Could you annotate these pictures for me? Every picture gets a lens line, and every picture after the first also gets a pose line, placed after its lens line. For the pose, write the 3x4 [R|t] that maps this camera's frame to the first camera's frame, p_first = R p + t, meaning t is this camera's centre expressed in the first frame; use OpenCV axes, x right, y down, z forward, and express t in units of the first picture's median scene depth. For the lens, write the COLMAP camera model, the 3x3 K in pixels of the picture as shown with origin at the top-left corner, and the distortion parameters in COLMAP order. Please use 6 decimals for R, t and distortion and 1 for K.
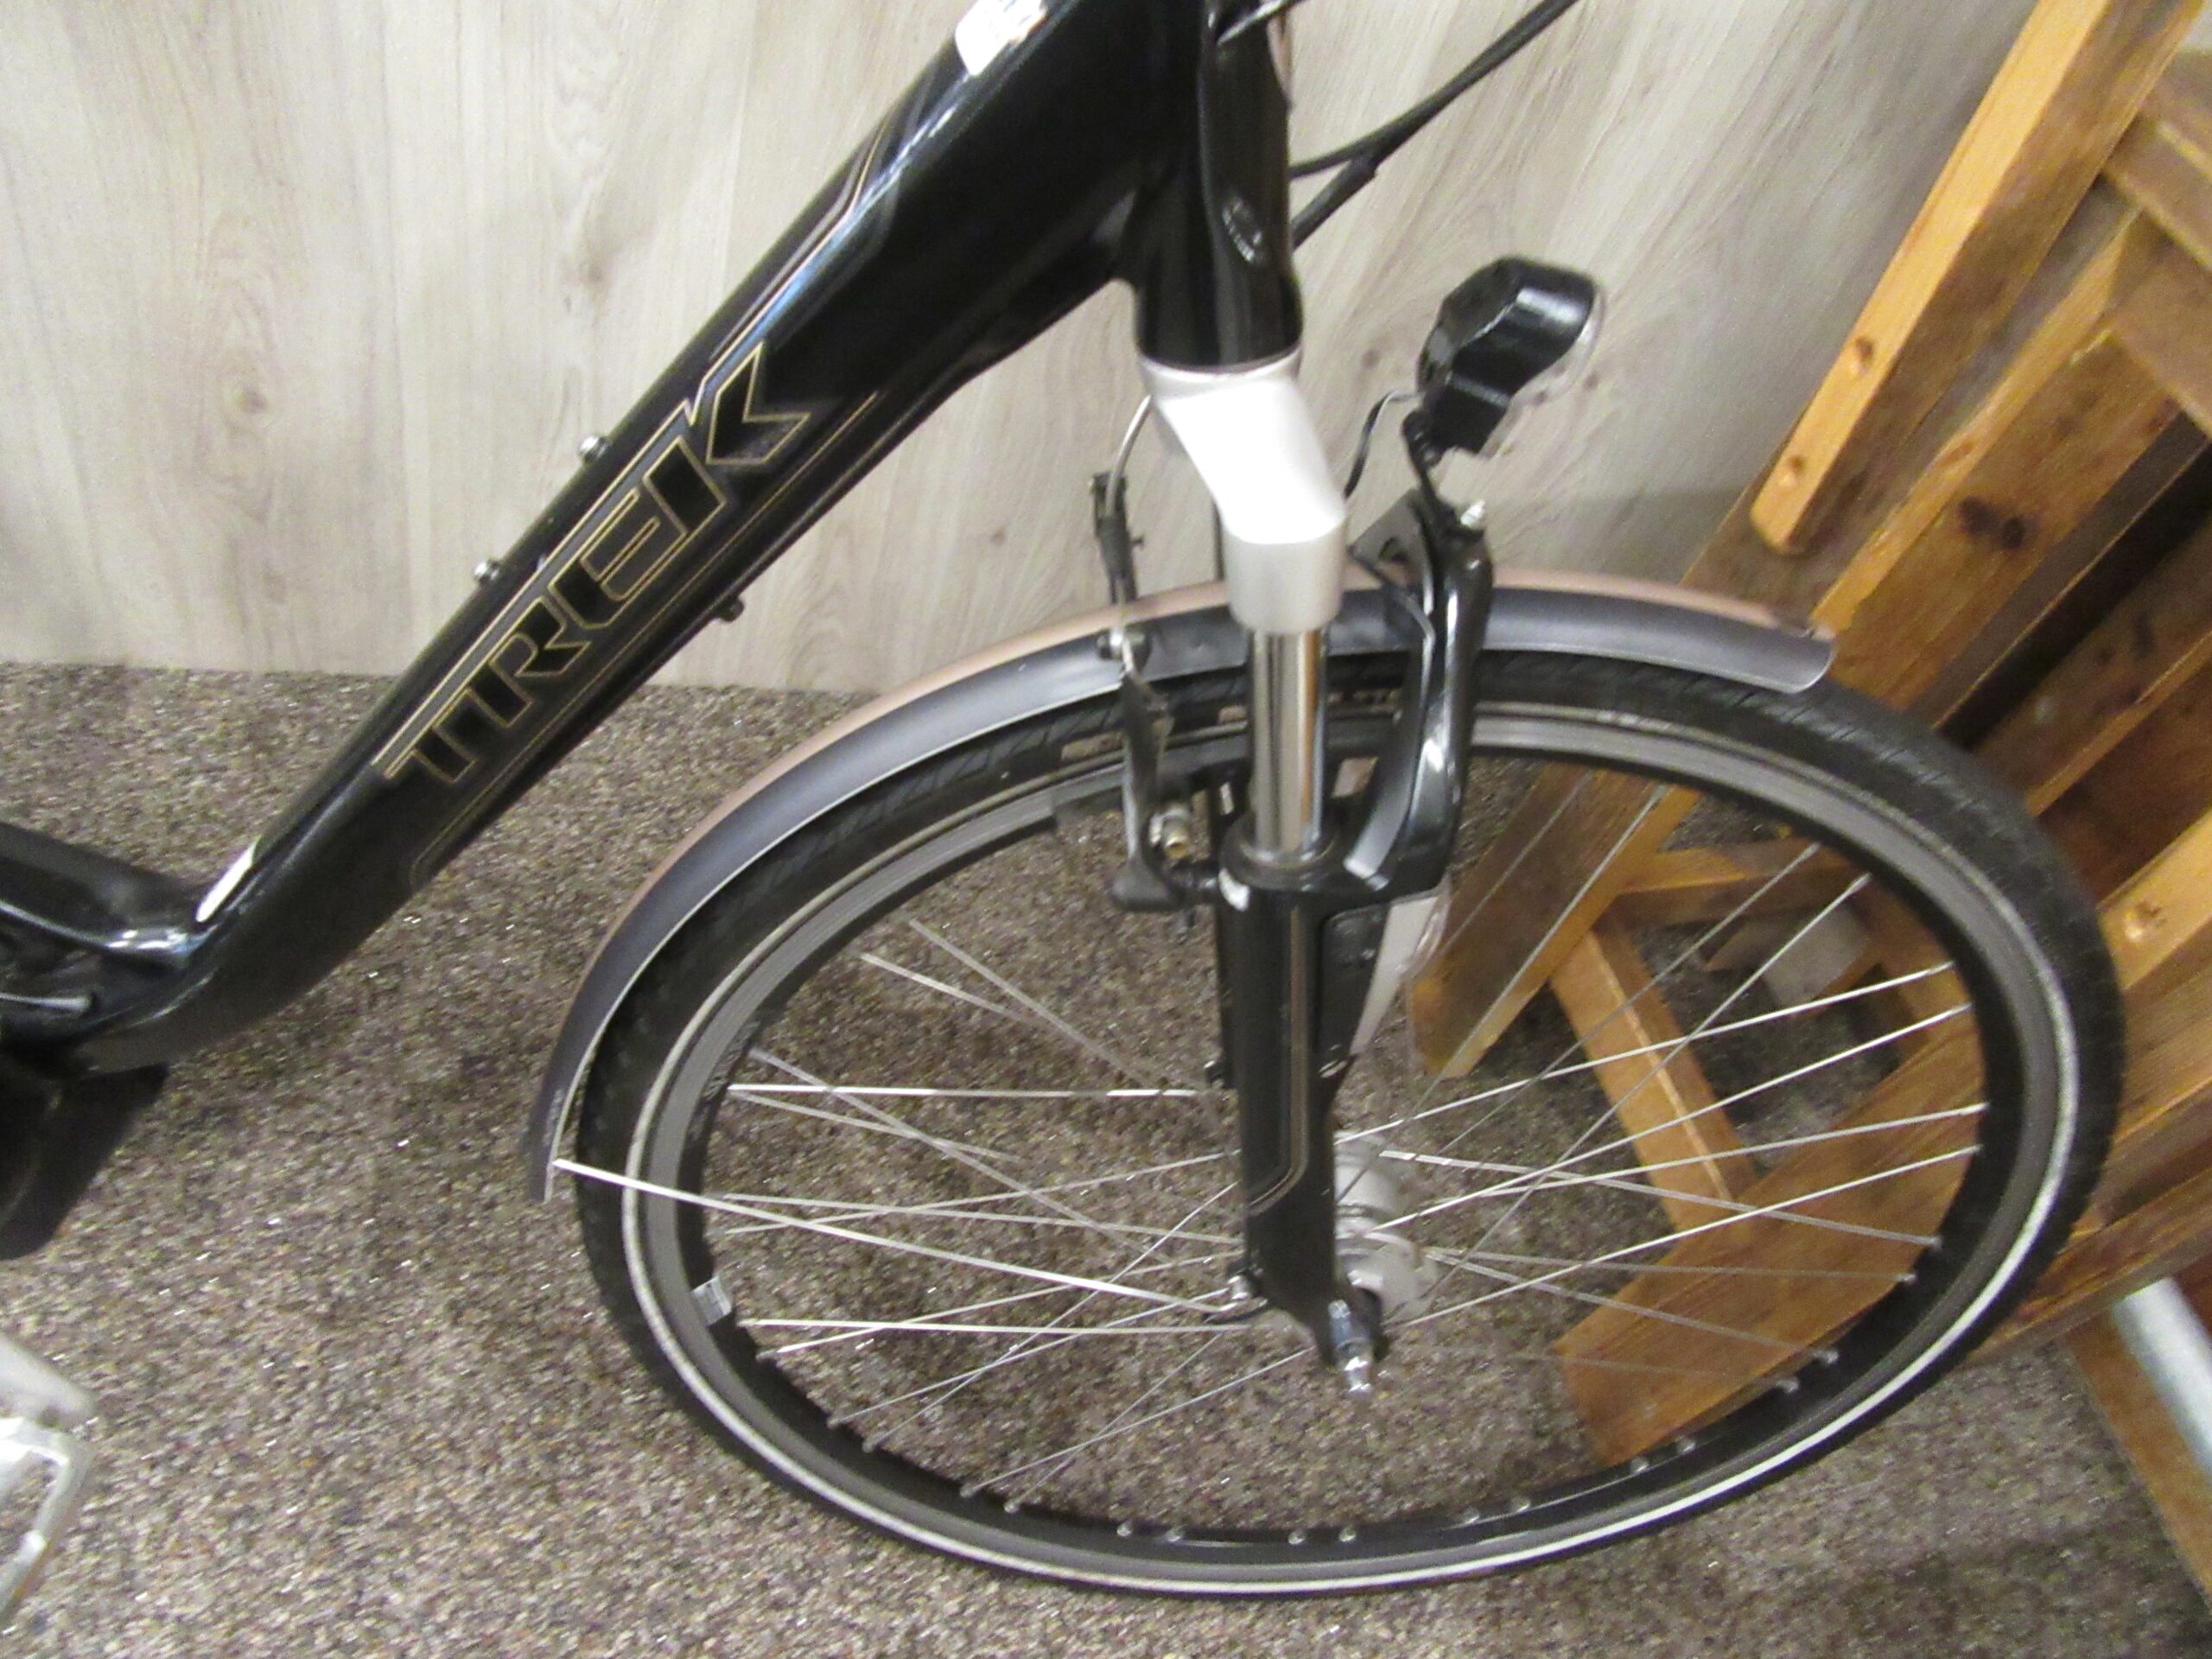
lens RADIAL K [[1621.6, 0, 1106.0], [0, 1621.6, 829.5], [0, 0, 1]] dist [-0.001818, 0.007136]
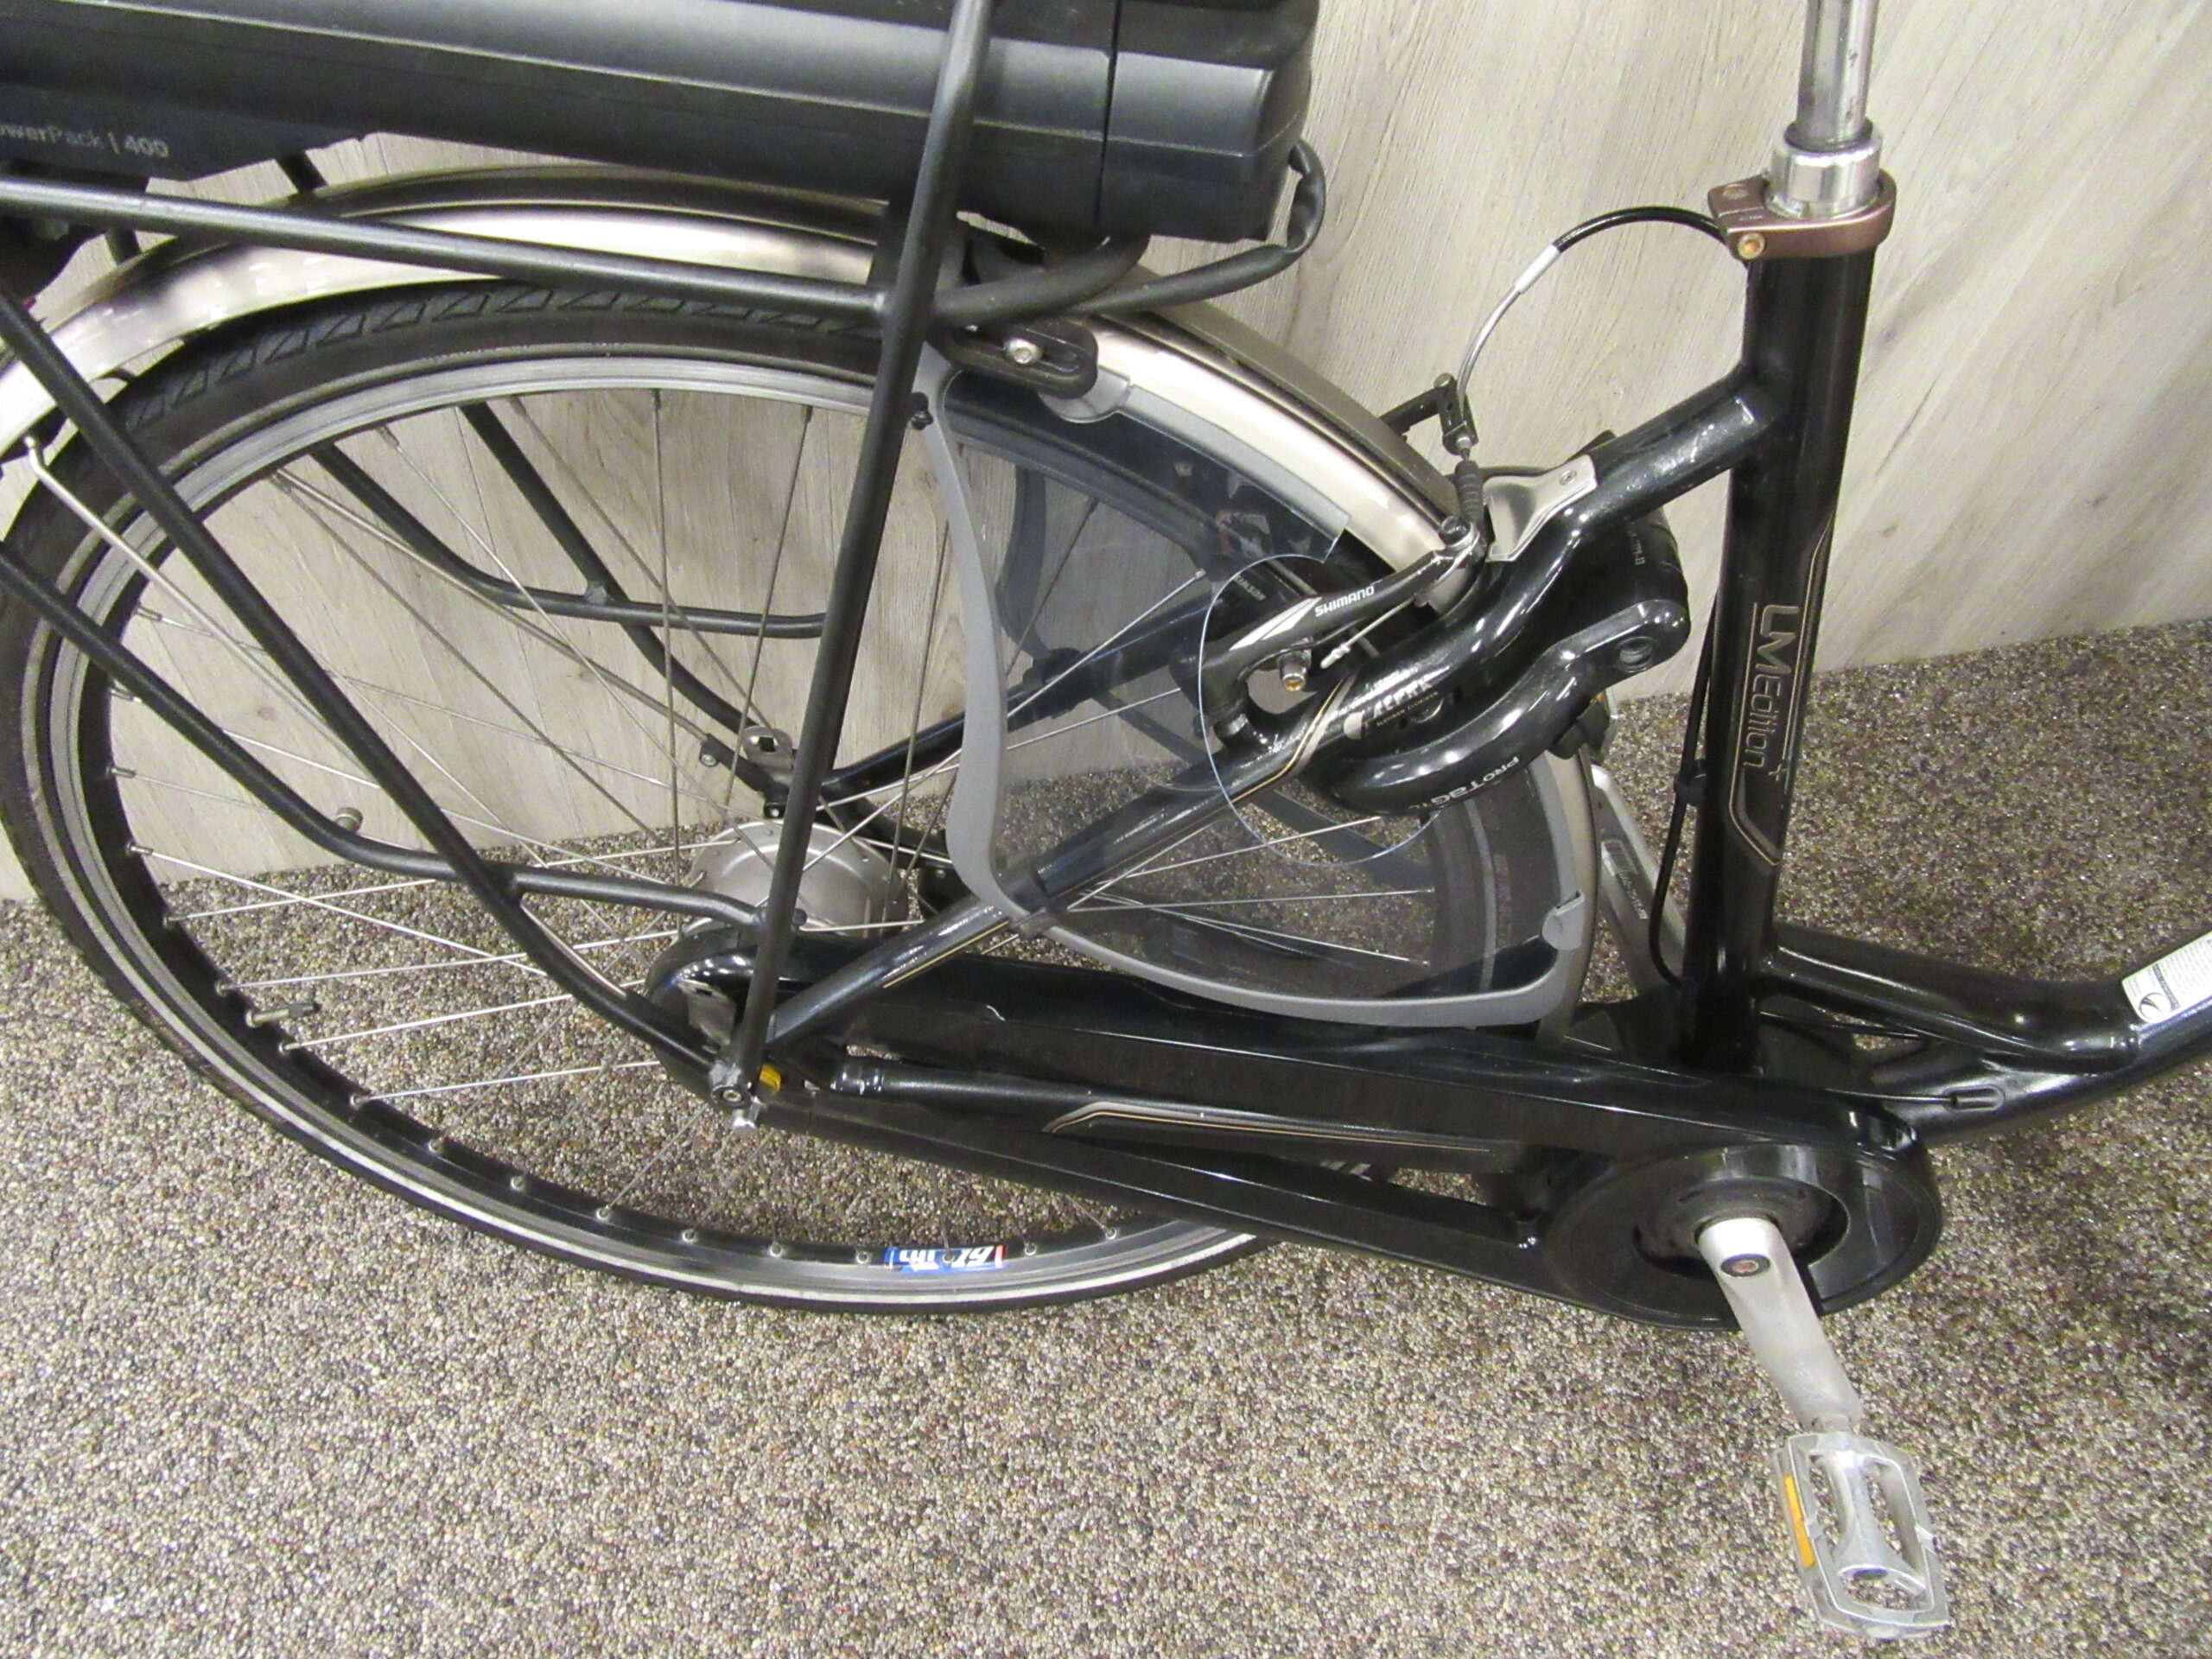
lens RADIAL K [[1632.2, 0, 1106.0], [0, 1632.2, 829.5], [0, 0, 1]] dist [-0.004162, 0.011354]
pose [[0.982930, -0.118289, -0.140910, -0.798242], [0.129999, 0.988520, 0.076994, -0.192783], [0.130184, -0.093997, 0.987024, -0.176045]]
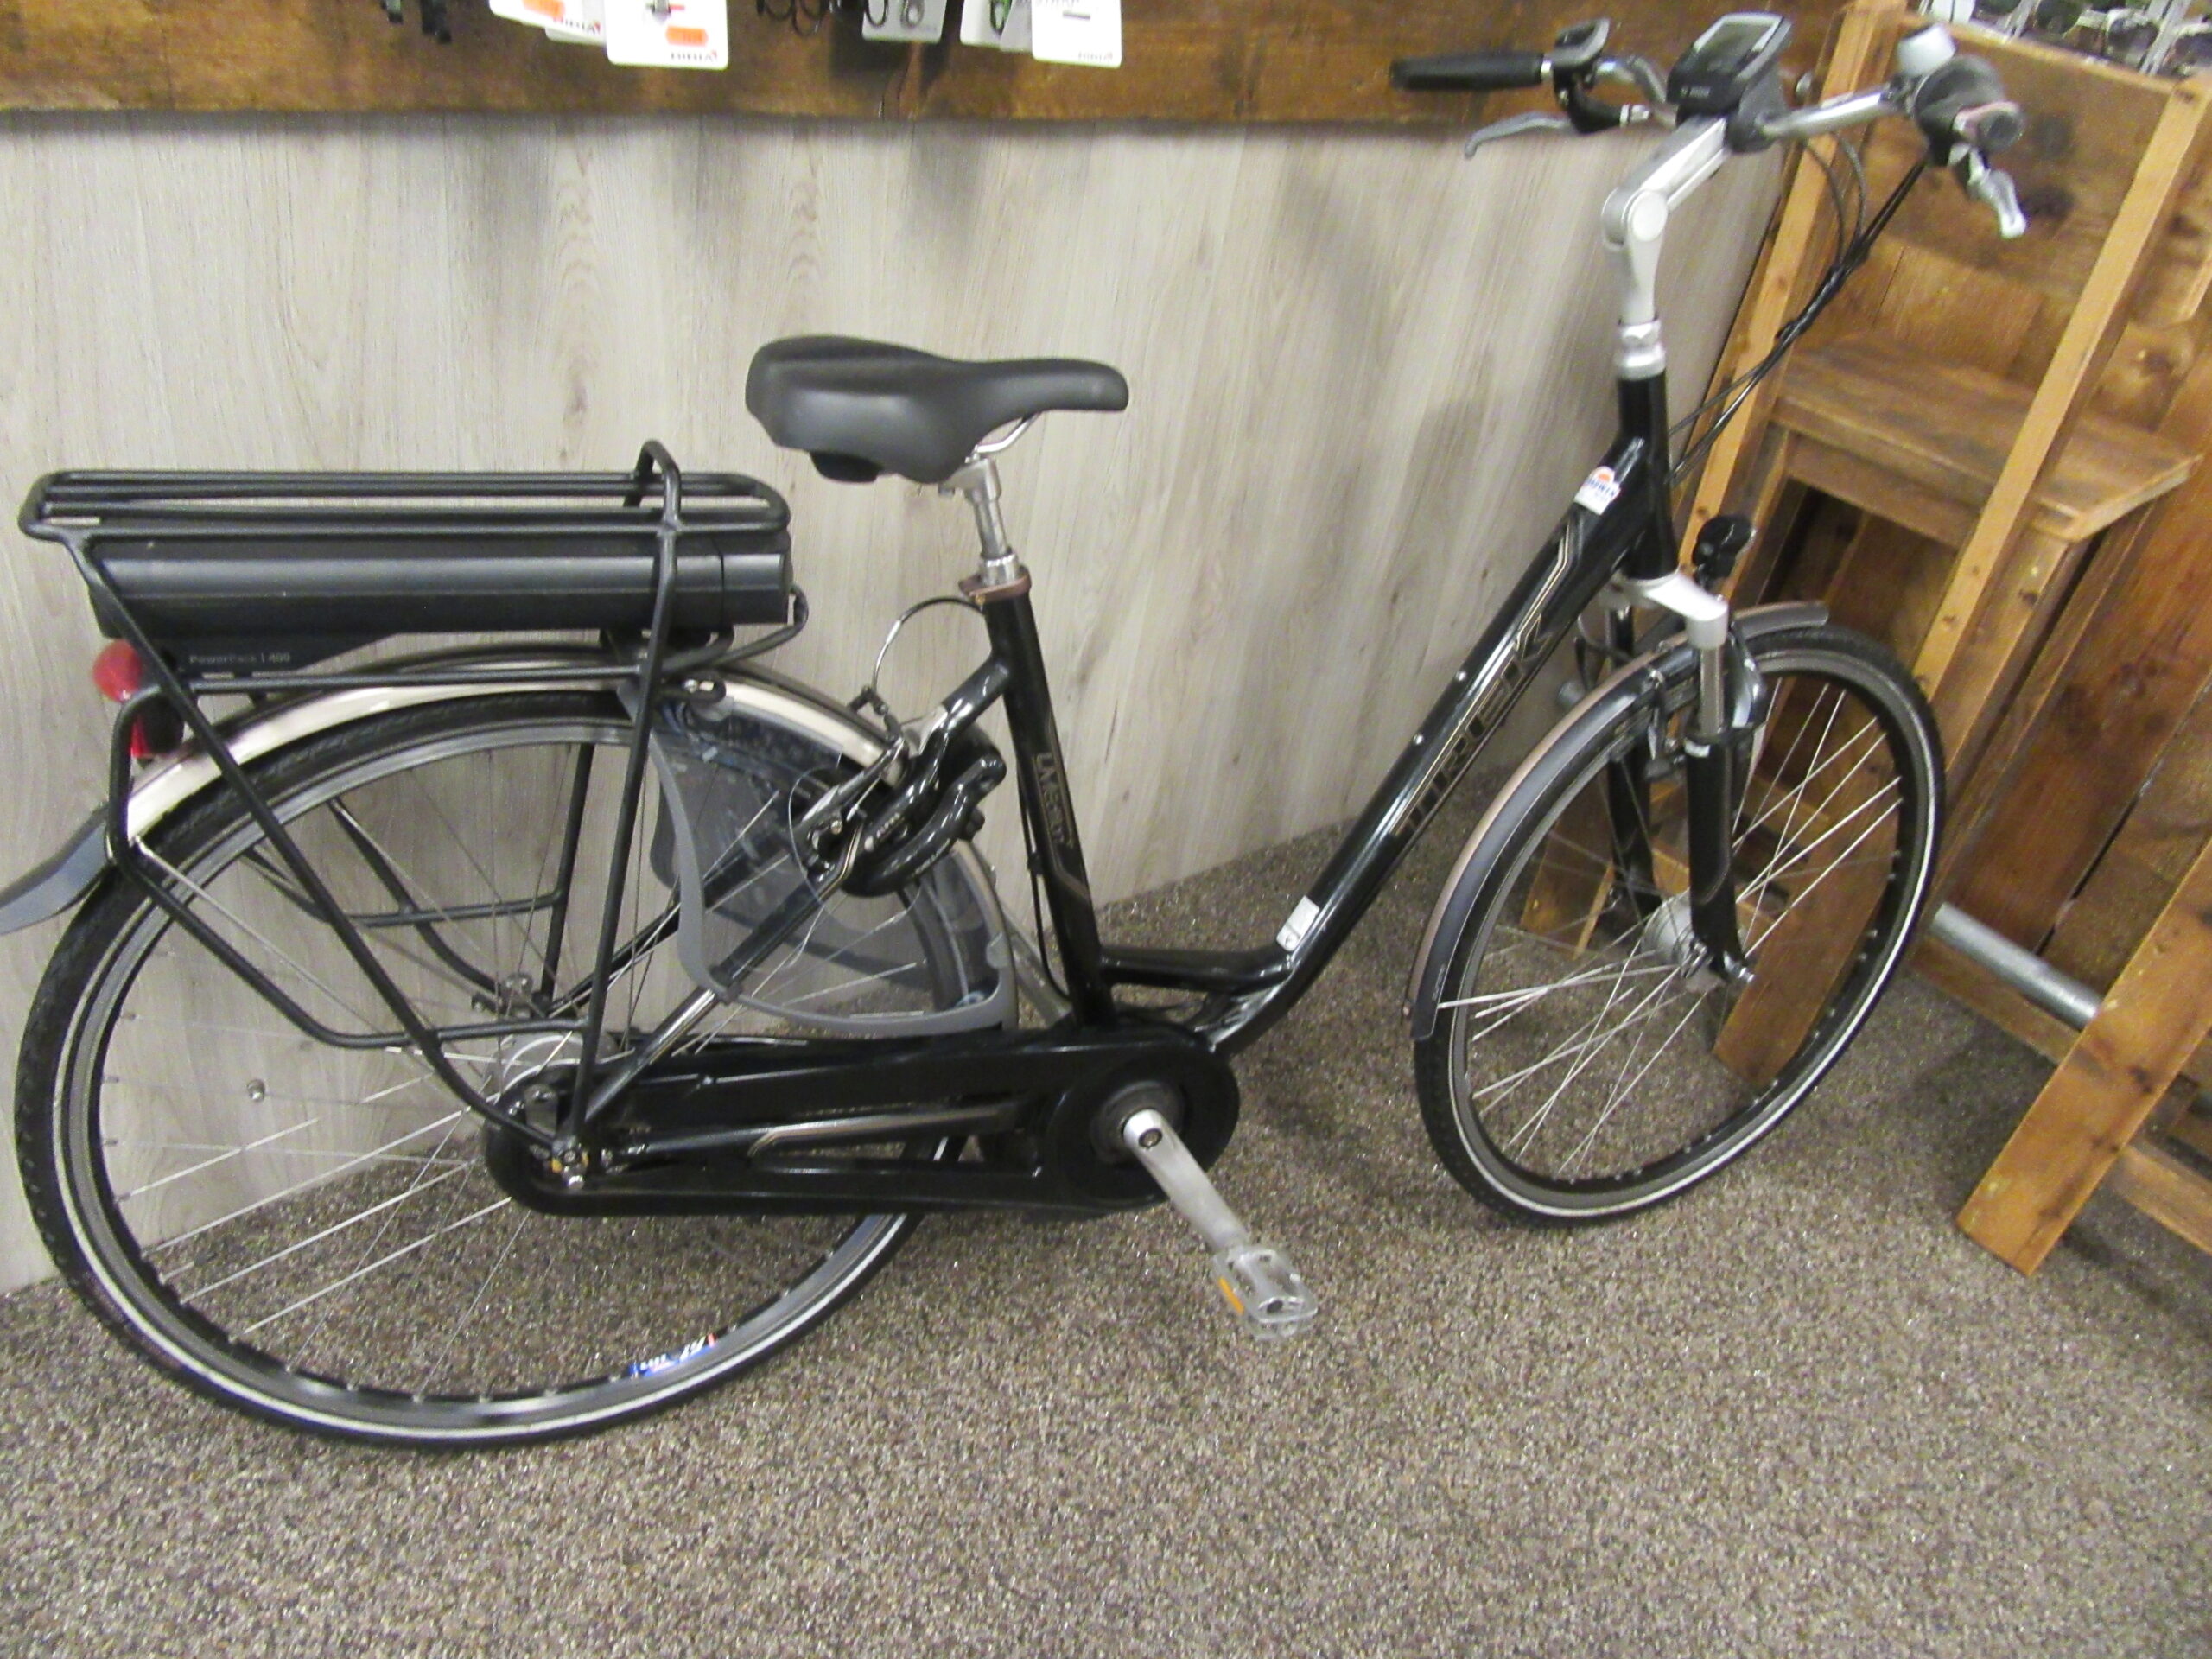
lens RADIAL K [[1671.6, 0, 1136.0], [0, 1671.6, 855.2], [0, 0, 1]] dist [-0.014127, -0.003778]
pose [[0.887689, -0.354321, 0.294049, -1.000559], [0.397020, 0.912448, -0.099068, 0.059764], [-0.233202, 0.204685, 0.950642, -0.868231]]
